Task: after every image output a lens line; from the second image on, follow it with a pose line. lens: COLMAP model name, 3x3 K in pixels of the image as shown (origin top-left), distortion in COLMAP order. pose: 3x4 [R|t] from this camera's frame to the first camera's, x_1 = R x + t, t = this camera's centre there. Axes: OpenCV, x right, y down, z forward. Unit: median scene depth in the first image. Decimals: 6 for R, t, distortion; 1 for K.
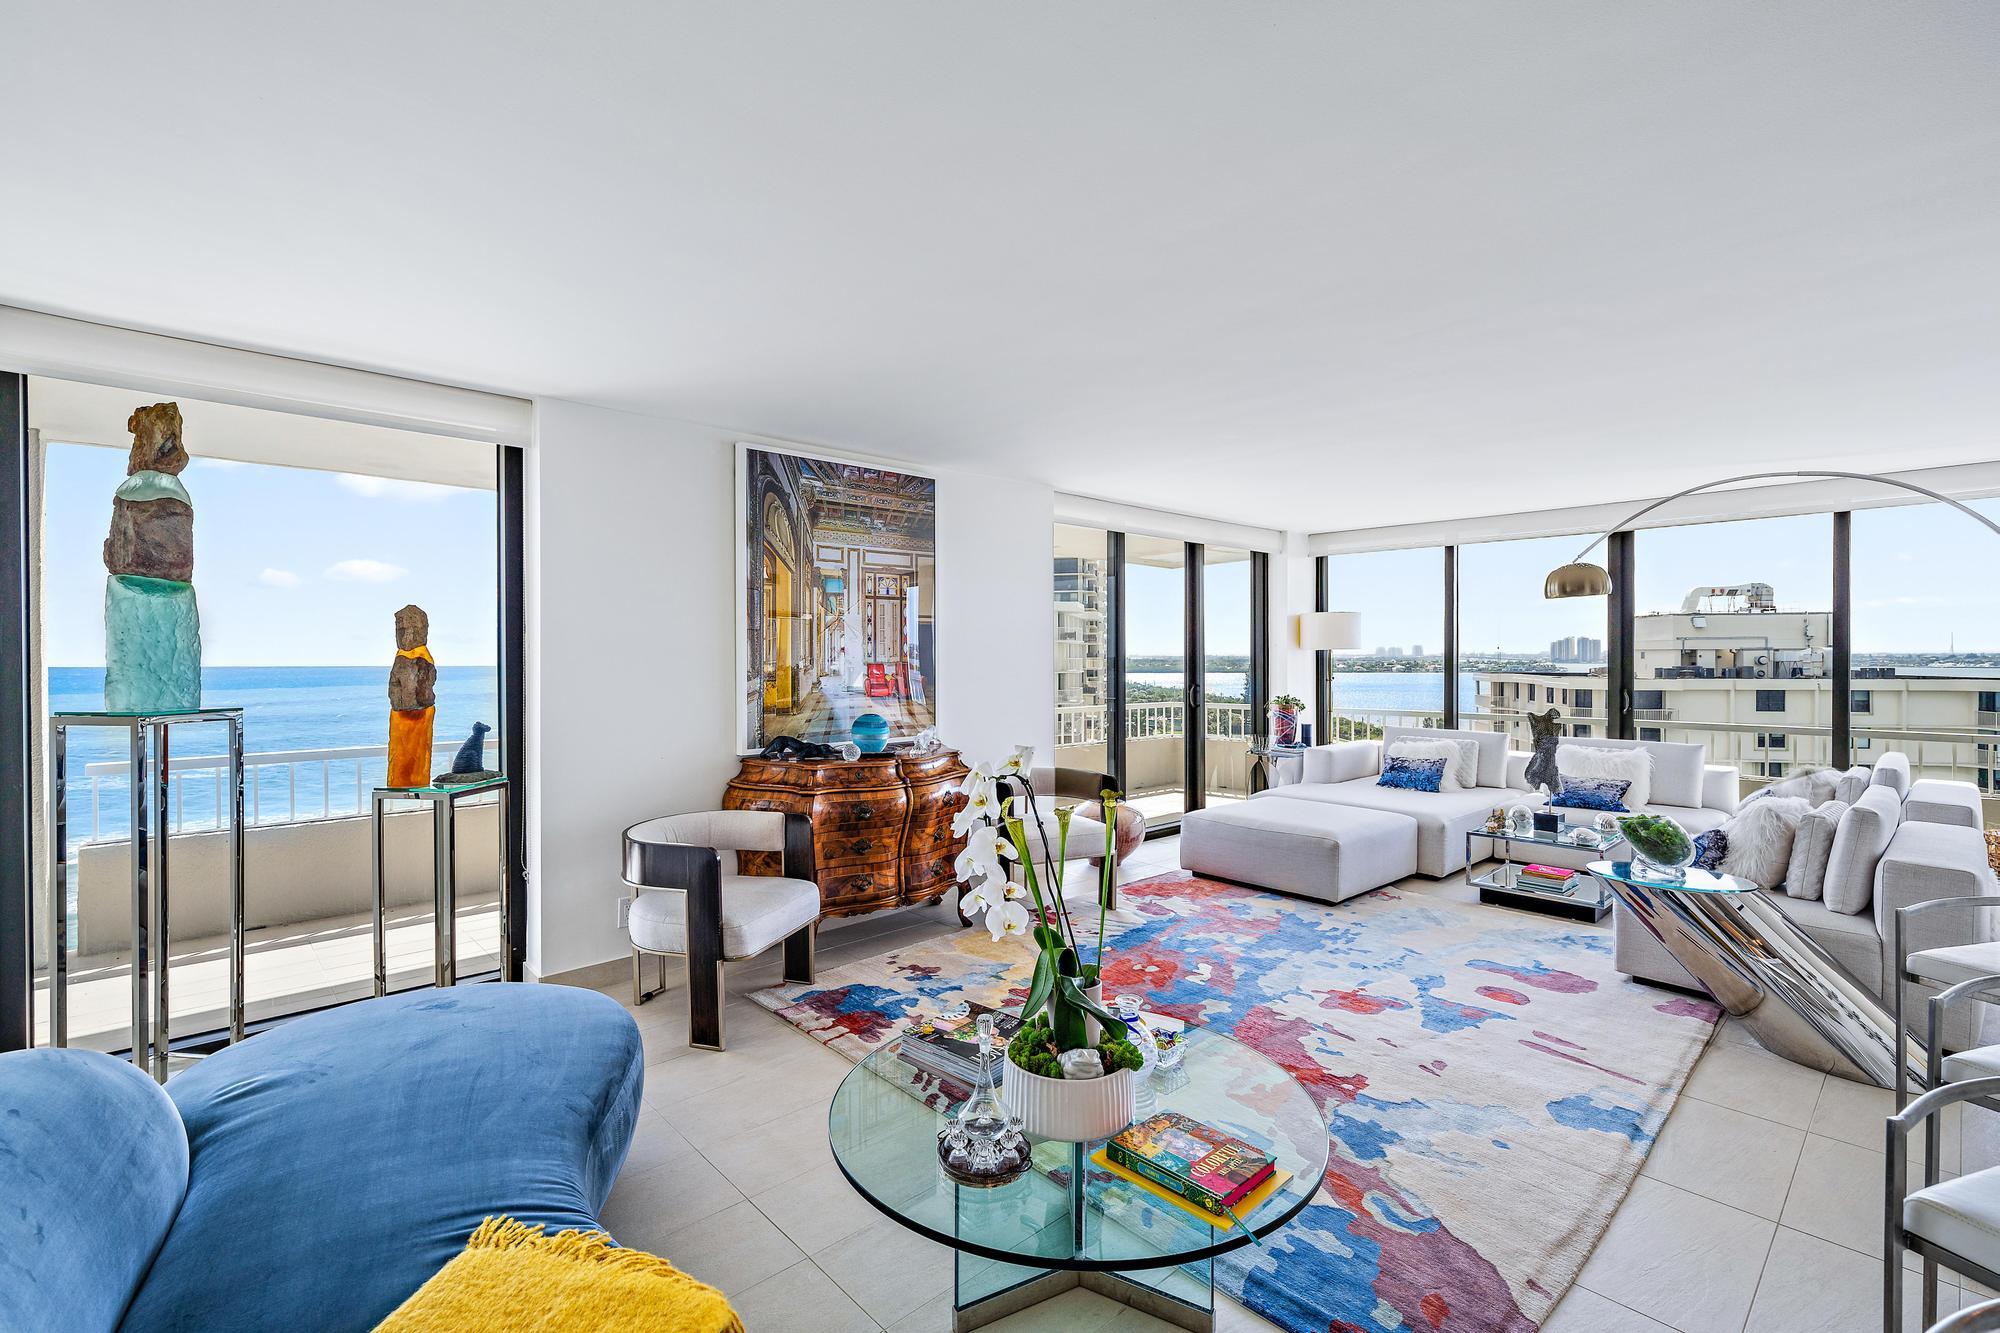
lens RADIAL K [[906.3, 0, 998.9], [0, 906.3, 656.7], [0, 0, 1]] dist [0.008538, -0.001415]
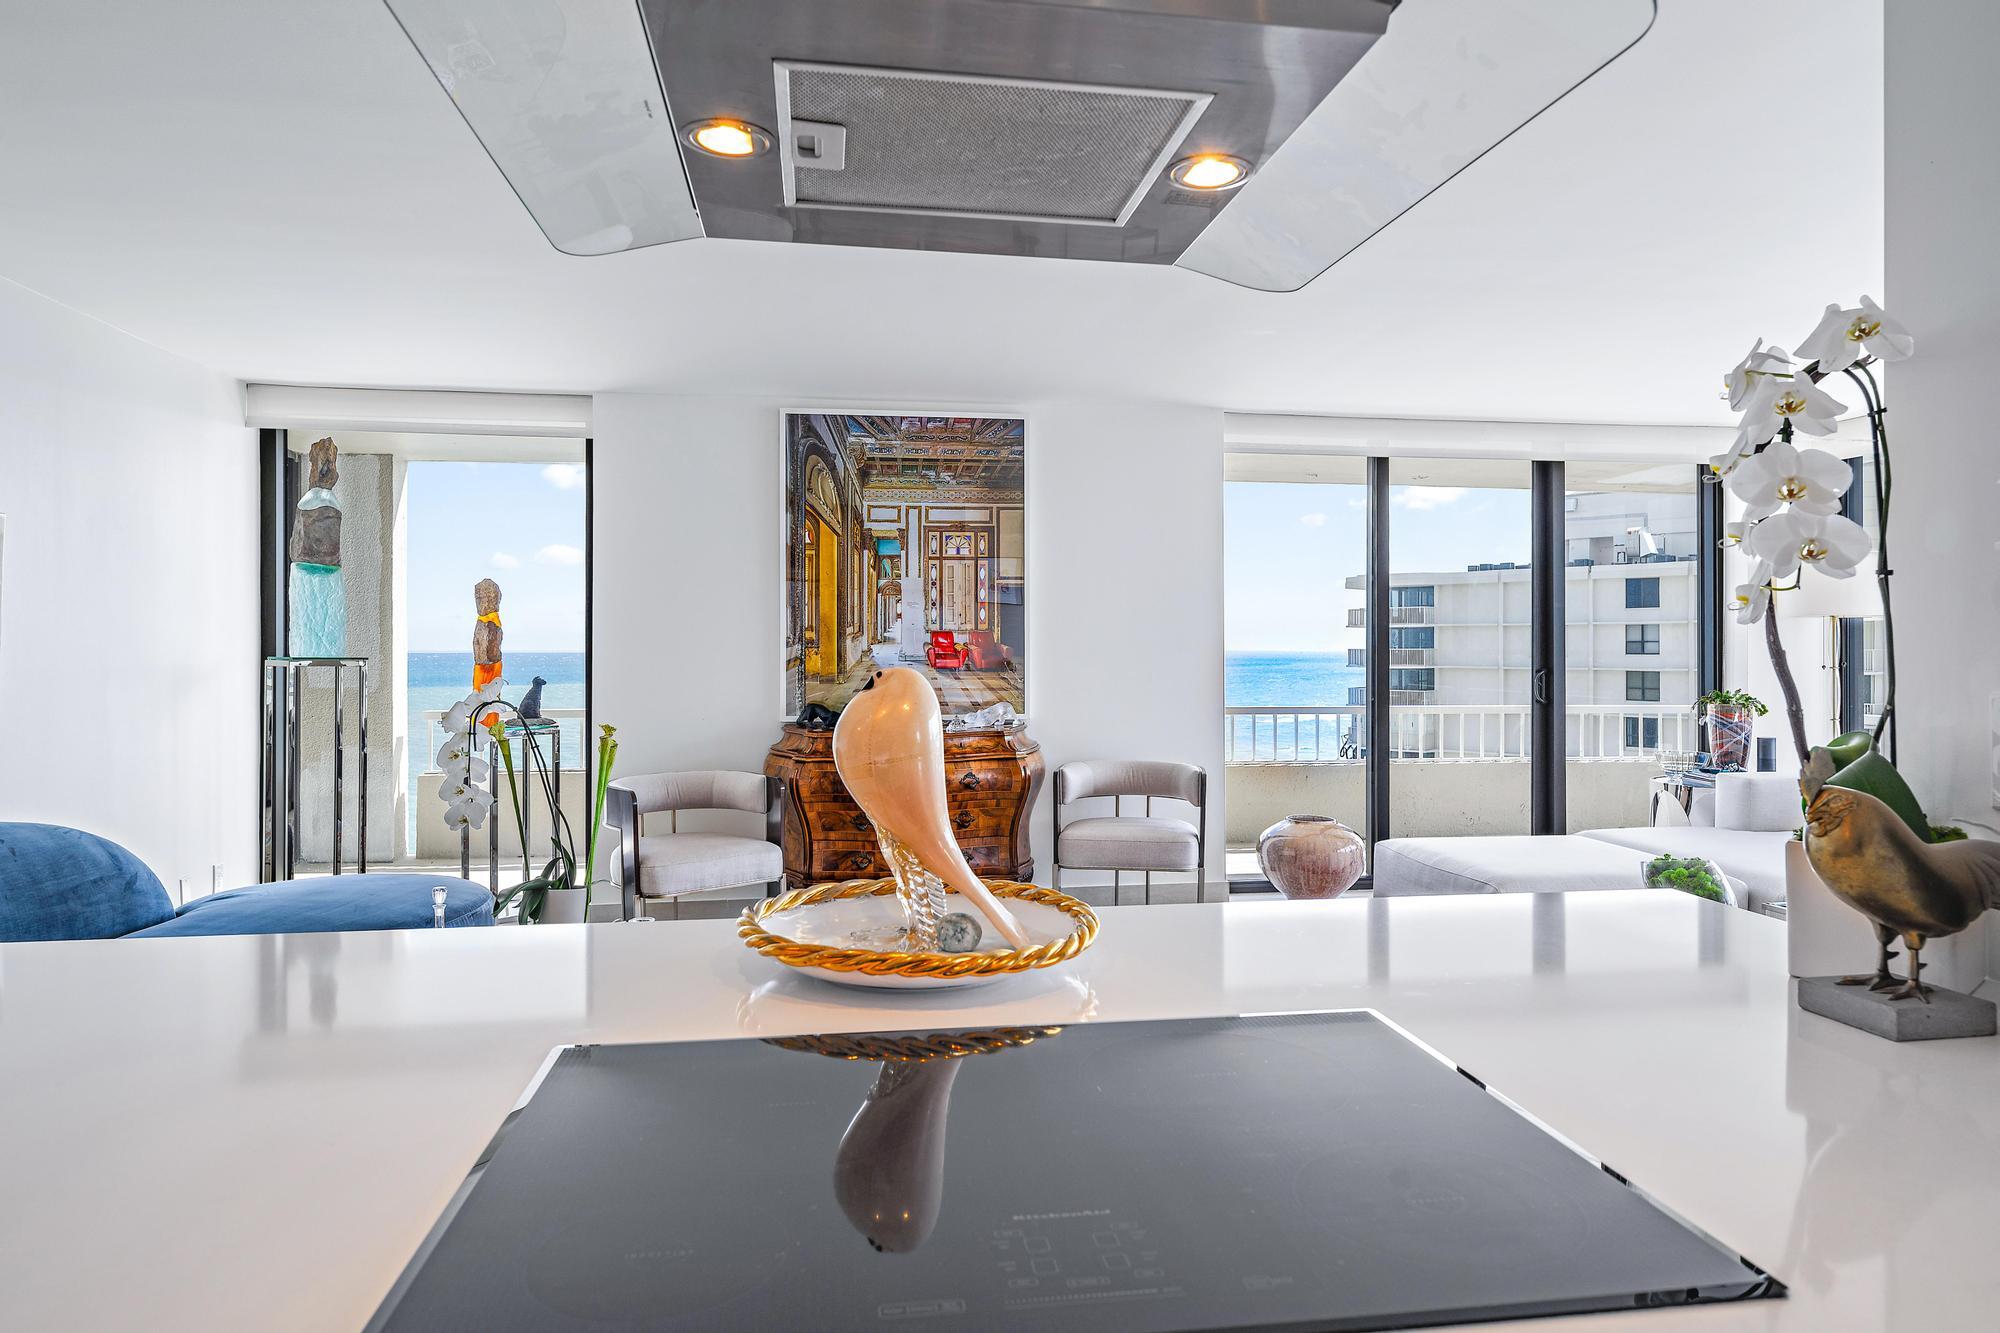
lens RADIAL K [[1231.3, 0, 996.9], [0, 1231.3, 635.8], [0, 0, 1]] dist [-0.003316, 0.001310]
pose [[0.819690, -0.001512, -0.572805, 0.602396], [-0.003939, 0.999958, -0.008276, 0.021812], [0.572794, 0.009039, 0.819650, 0.022290]]
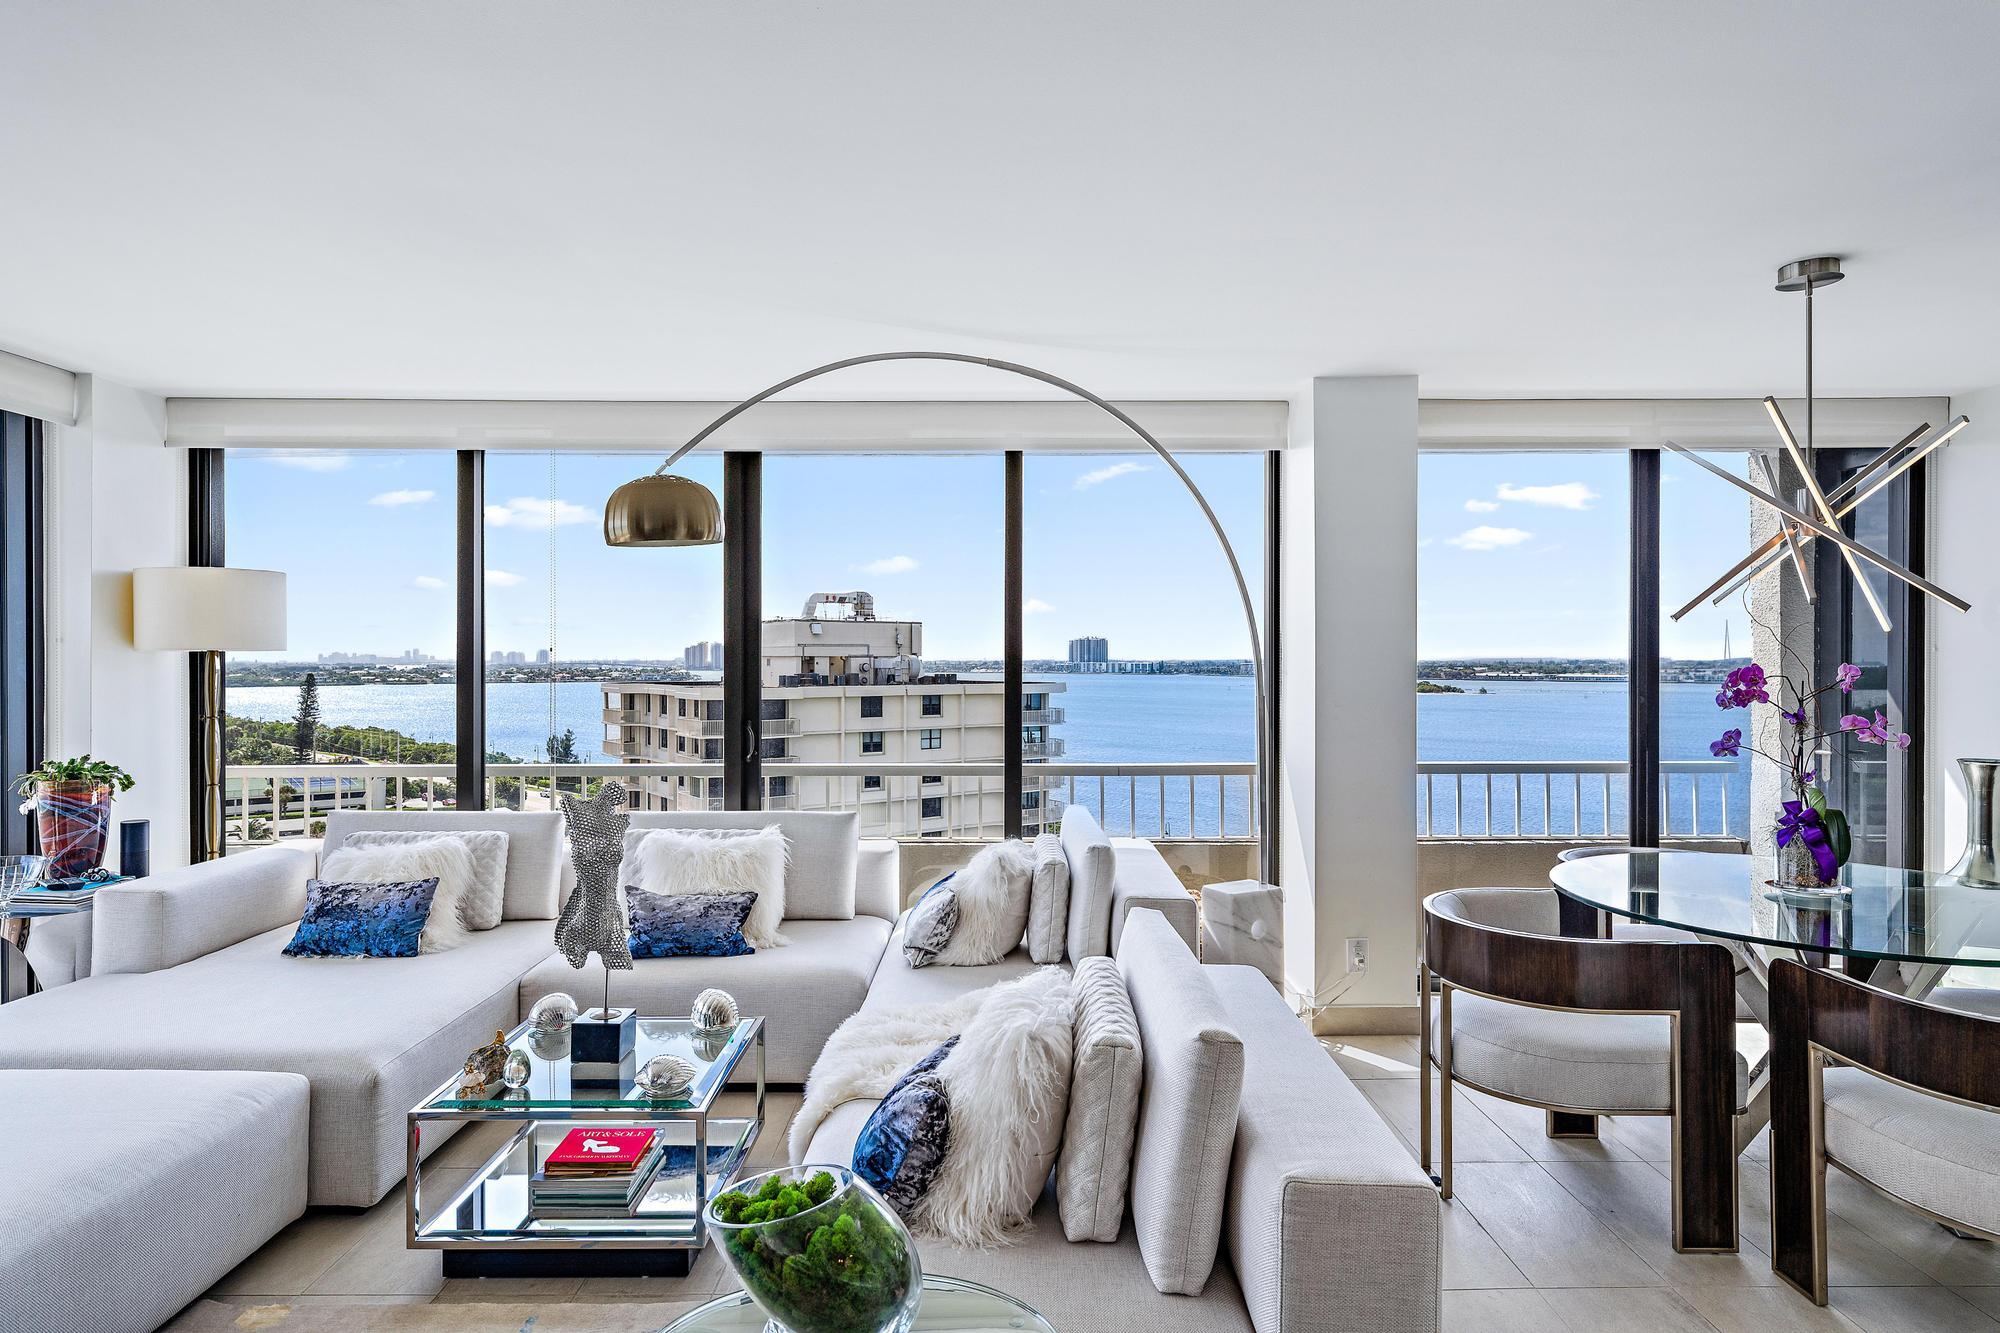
lens RADIAL K [[1114.9, 0, 982.5], [0, 1114.9, 666.4], [0, 0, 1]] dist [-0.001689, 0.000954]
pose [[0.692780, -0.002124, 0.721146, 0.364681], [0.000405, 0.999997, 0.002556, -0.001764], [-0.721149, -0.001479, 0.692779, 0.522715]]
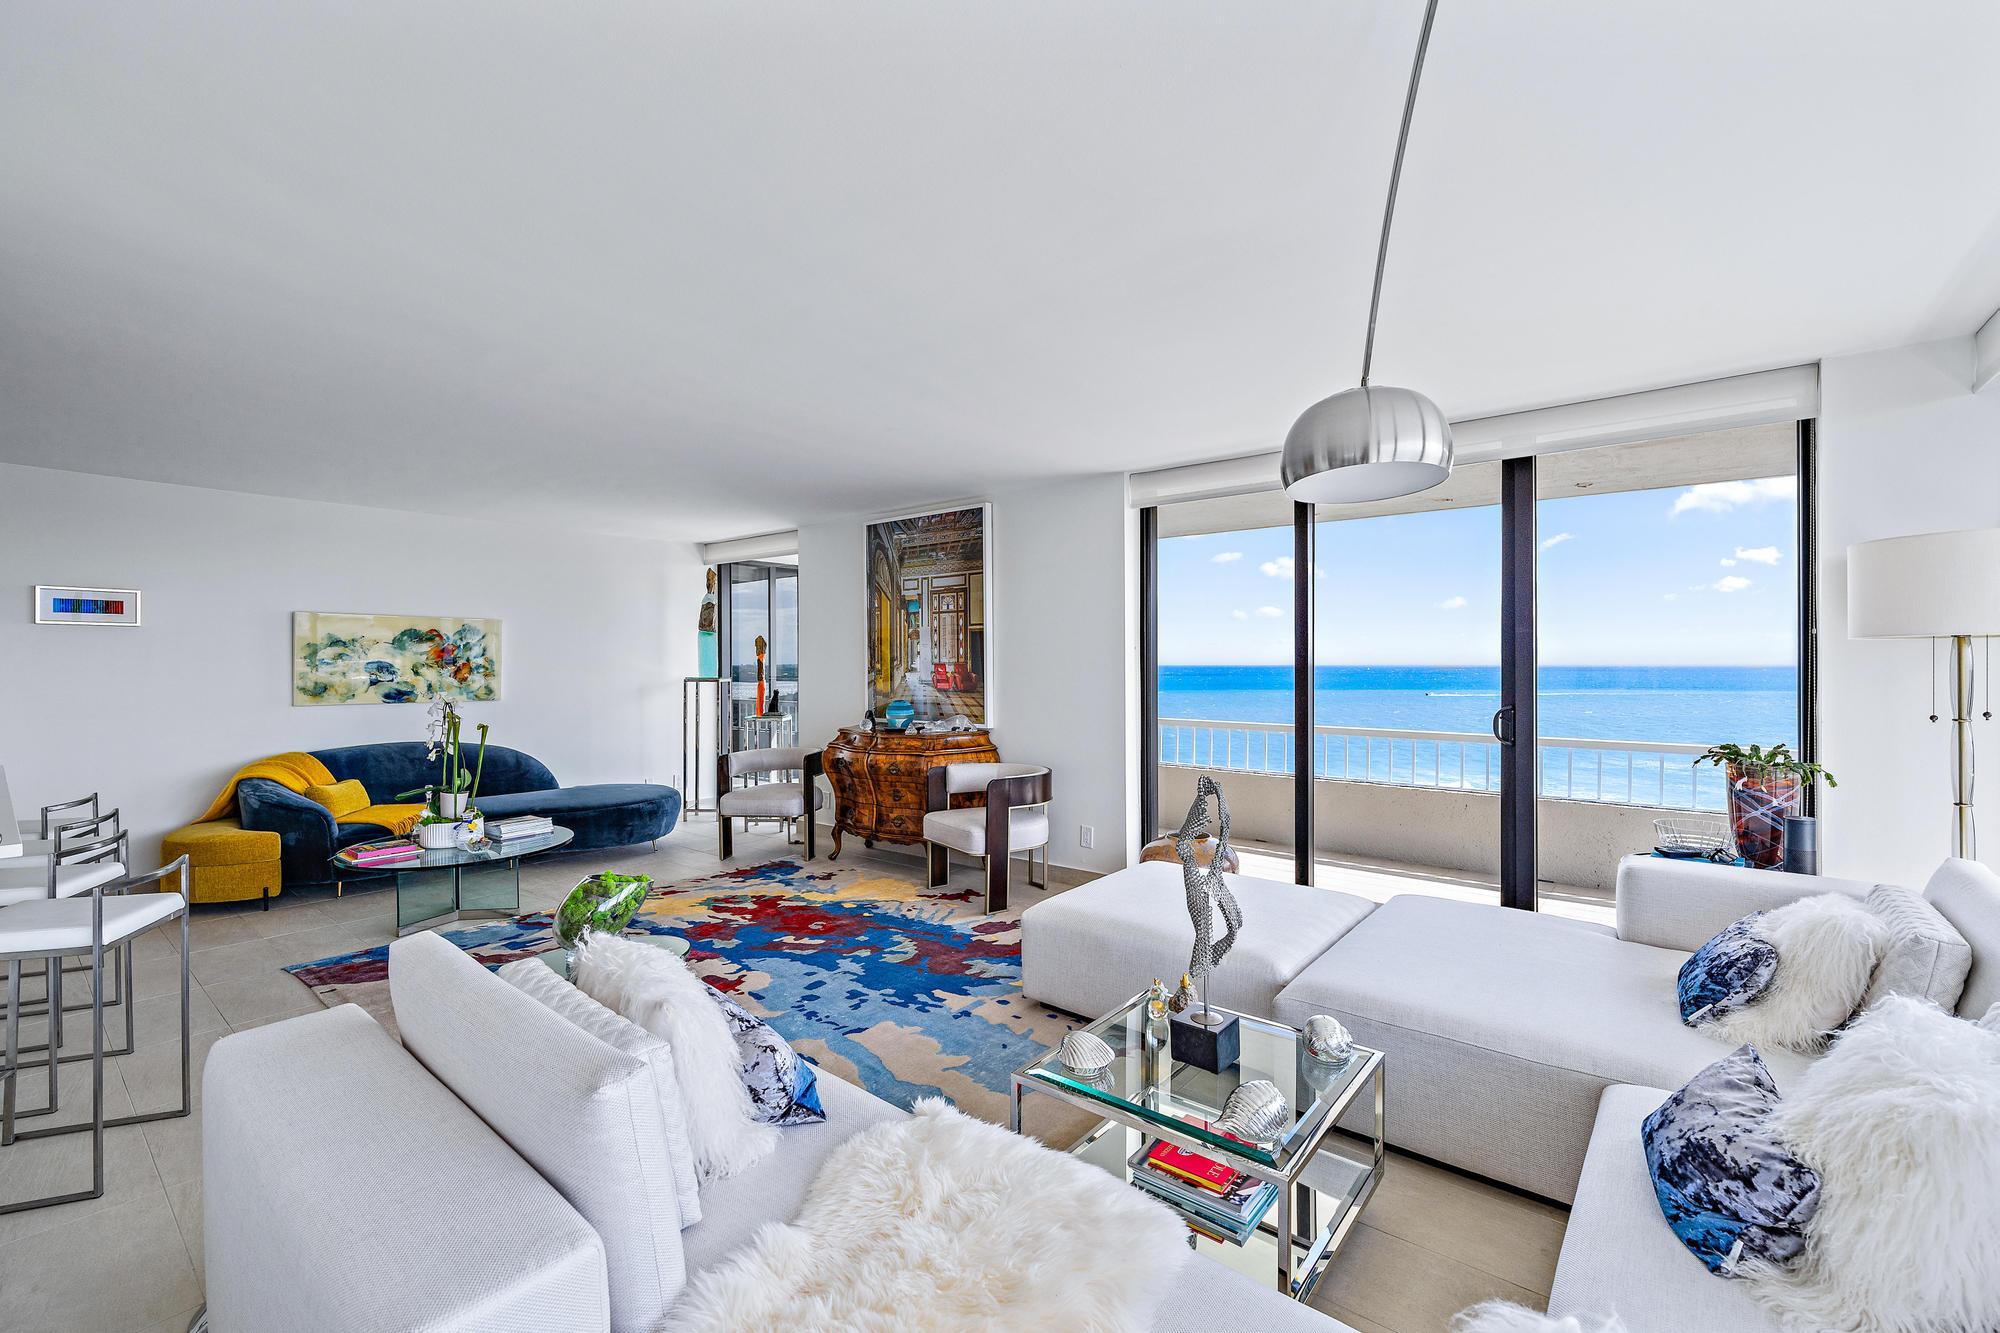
lens RADIAL K [[832.1, 0, 998.7], [0, 832.1, 672.1], [0, 0, 1]] dist [-0.004252, -0.000204]
pose [[0.138573, 0.013427, -0.990261, 1.035489], [-0.001227, 0.999910, 0.013386, 0.003747], [0.990351, -0.000640, 0.138577, 0.901052]]
